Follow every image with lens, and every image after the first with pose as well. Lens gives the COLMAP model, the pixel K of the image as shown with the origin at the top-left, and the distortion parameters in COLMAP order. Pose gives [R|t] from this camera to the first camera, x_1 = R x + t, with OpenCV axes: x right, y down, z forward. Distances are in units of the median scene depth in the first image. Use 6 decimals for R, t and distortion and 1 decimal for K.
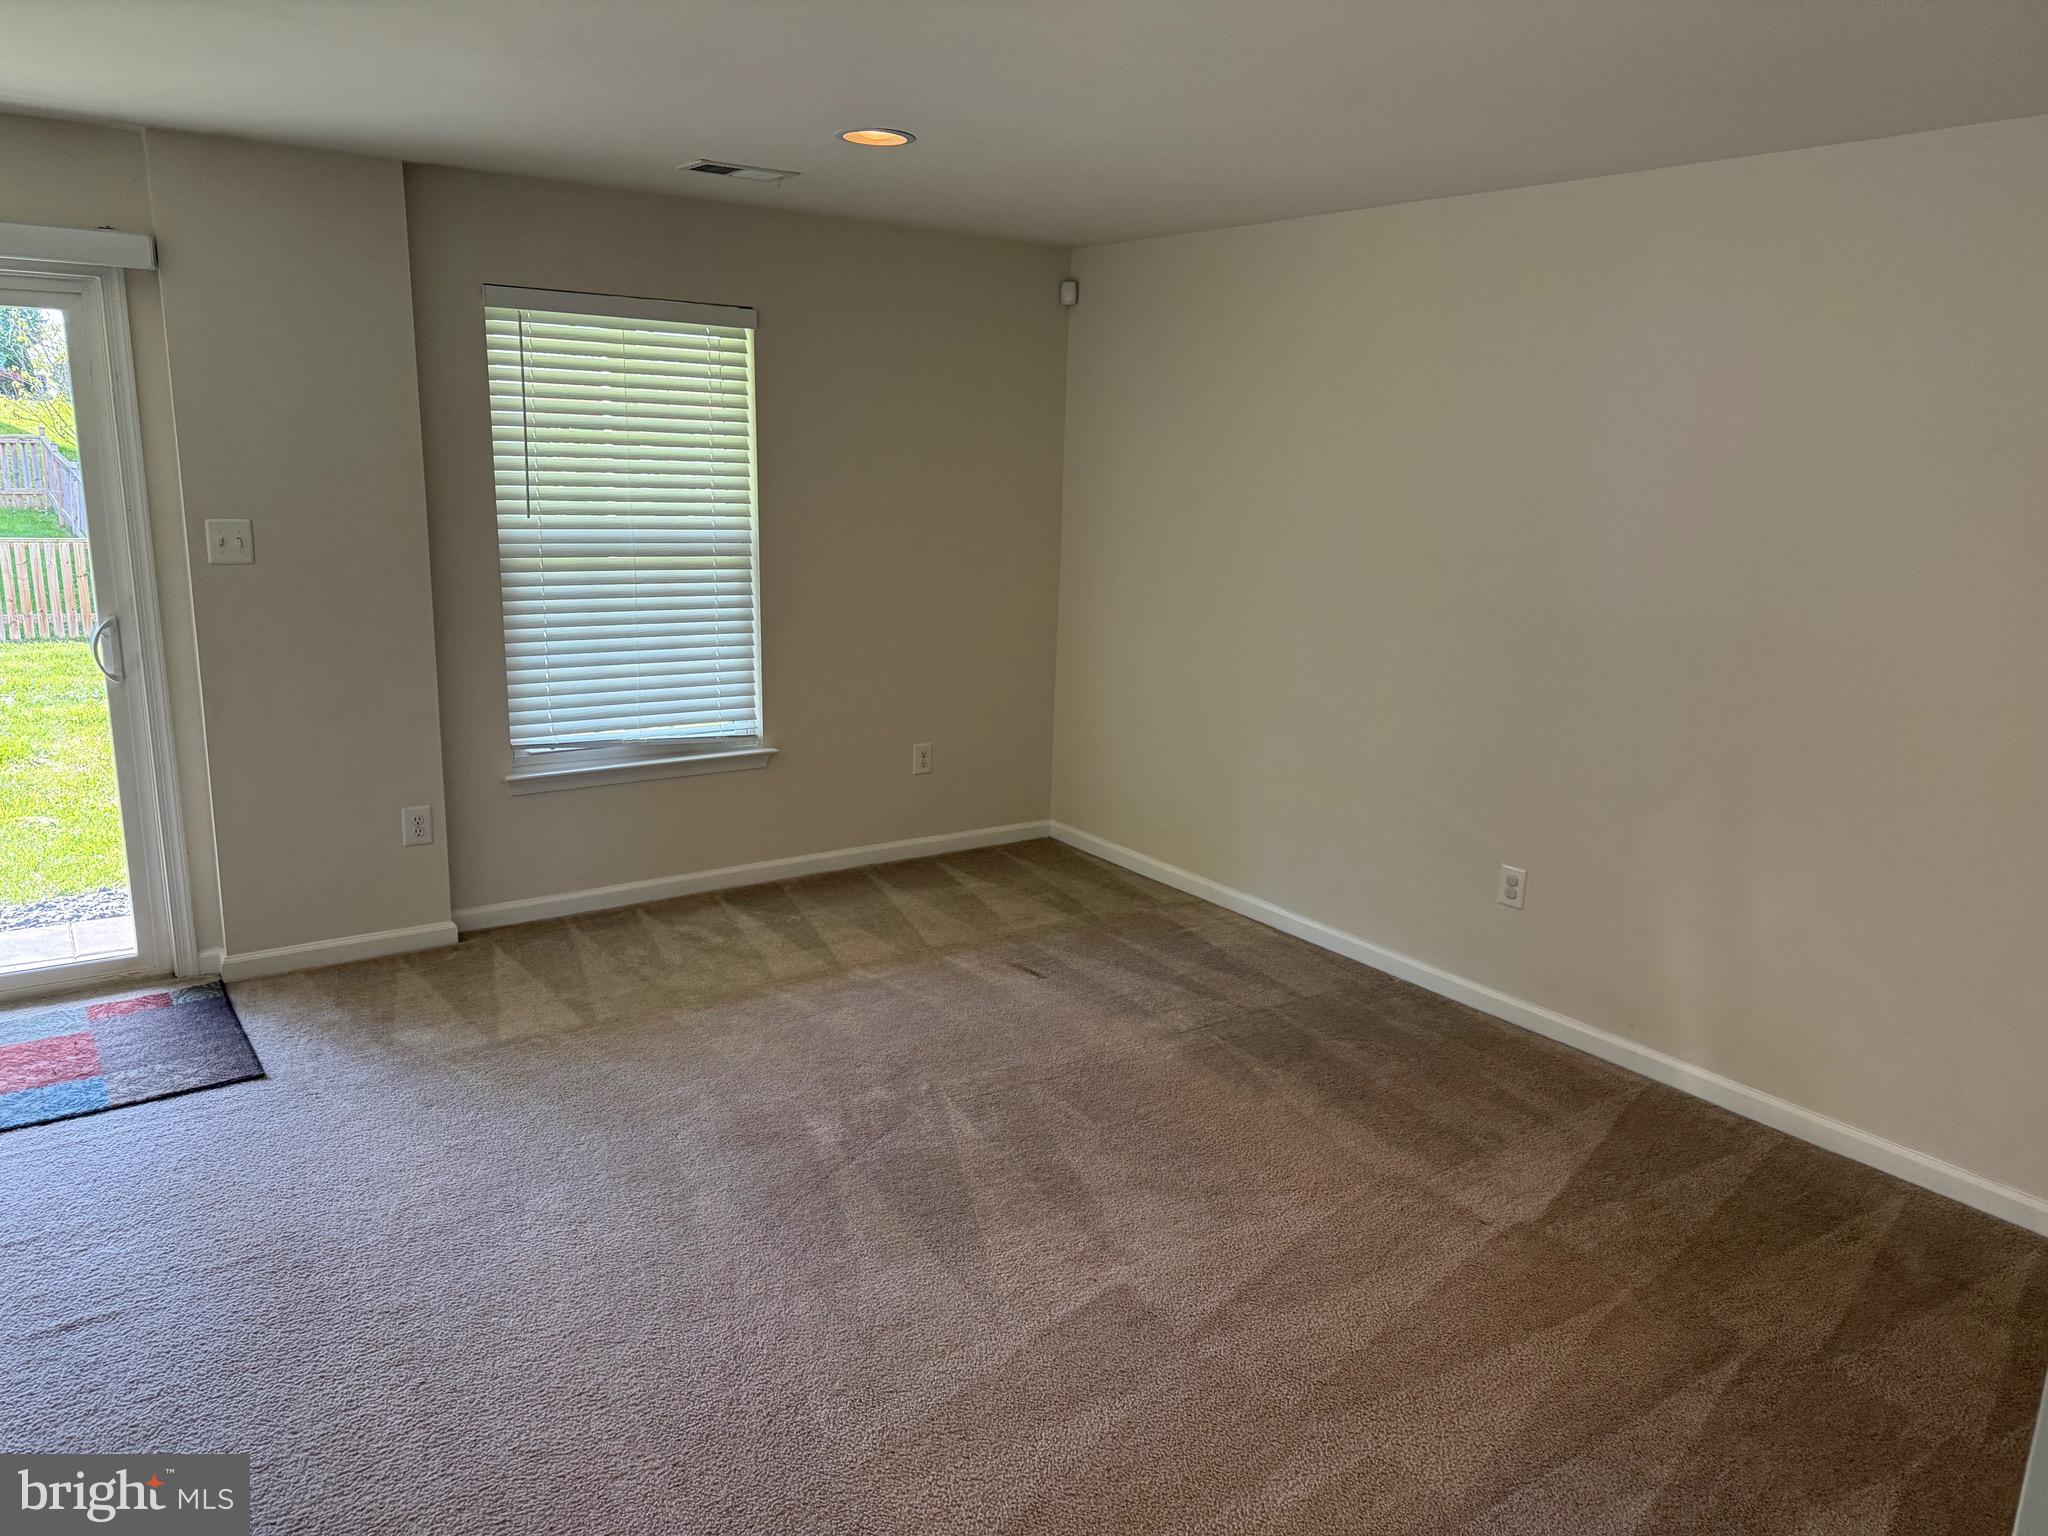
lens RADIAL K [[1446.3, 0, 1026.6], [0, 1446.3, 773.6], [0, 0, 1]] dist [0.004925, -0.003821]
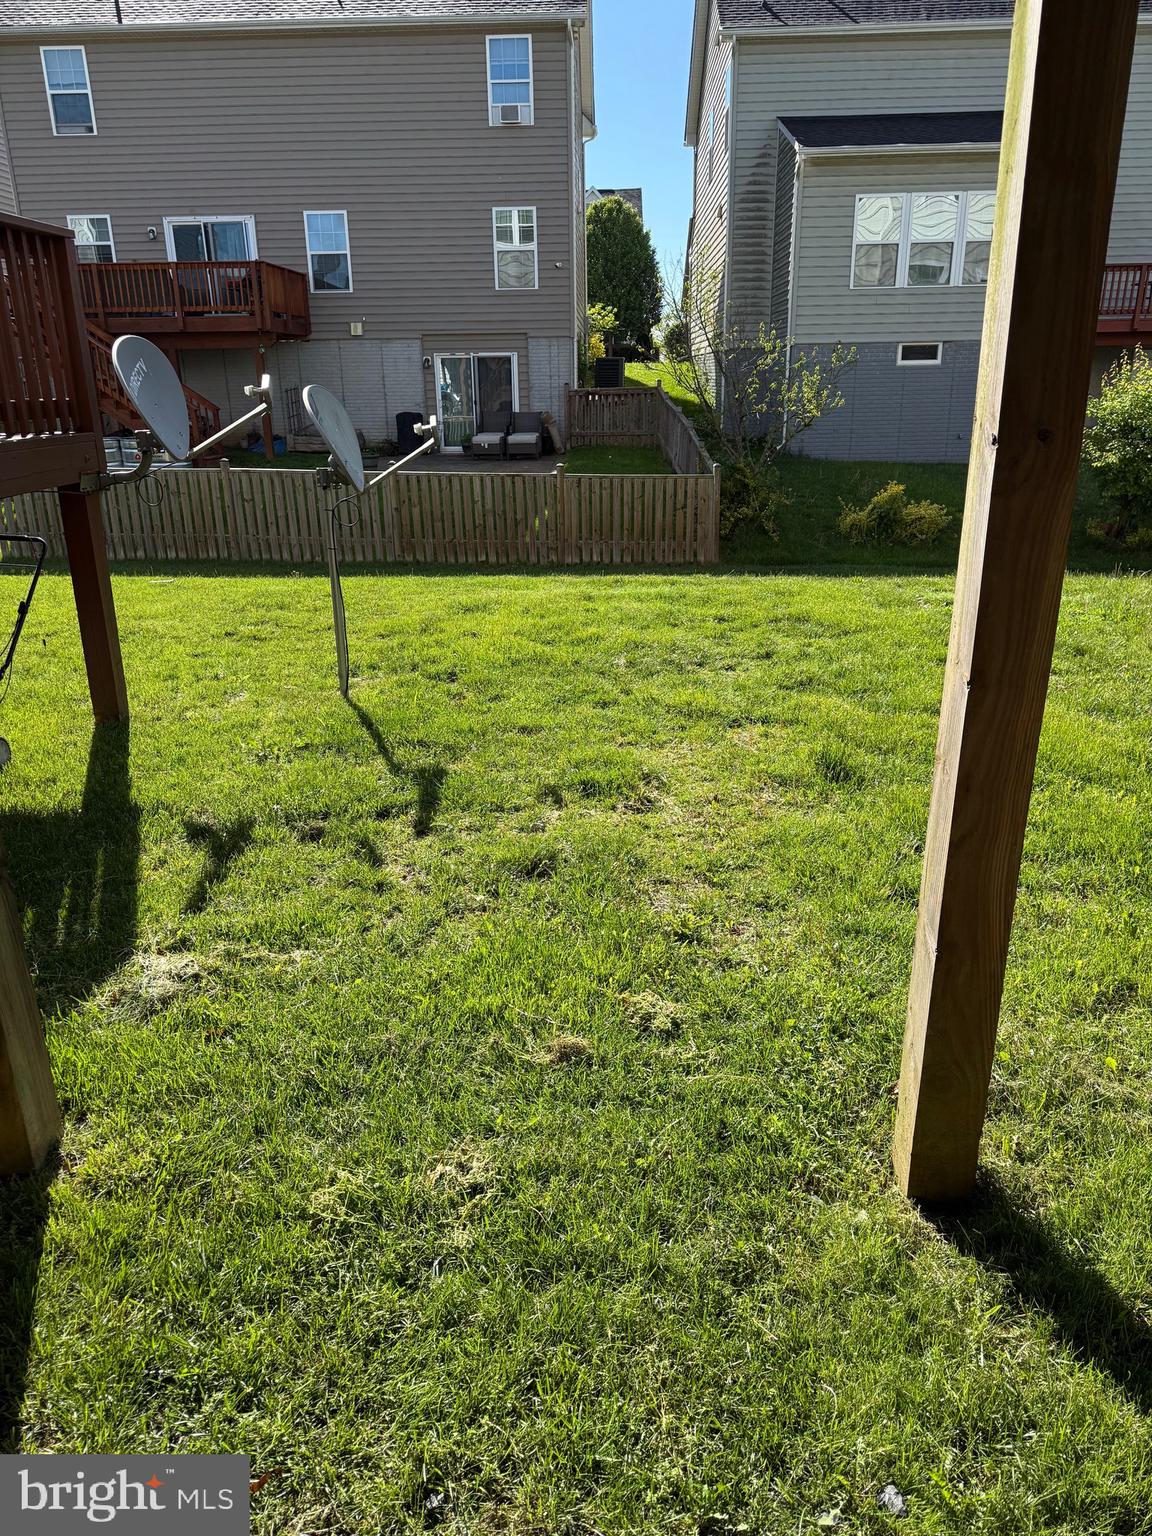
lens RADIAL K [[1084.7, 0, 575.9], [0, 1084.7, 769.8], [0, 0, 1]] dist [0.004925, -0.003821]
pose [[0.797857, 0.167981, -0.578971, -0.141134], [-0.100814, 0.984048, 0.146581, -0.038043], [0.594358, -0.058582, 0.802064, 0.189050]]
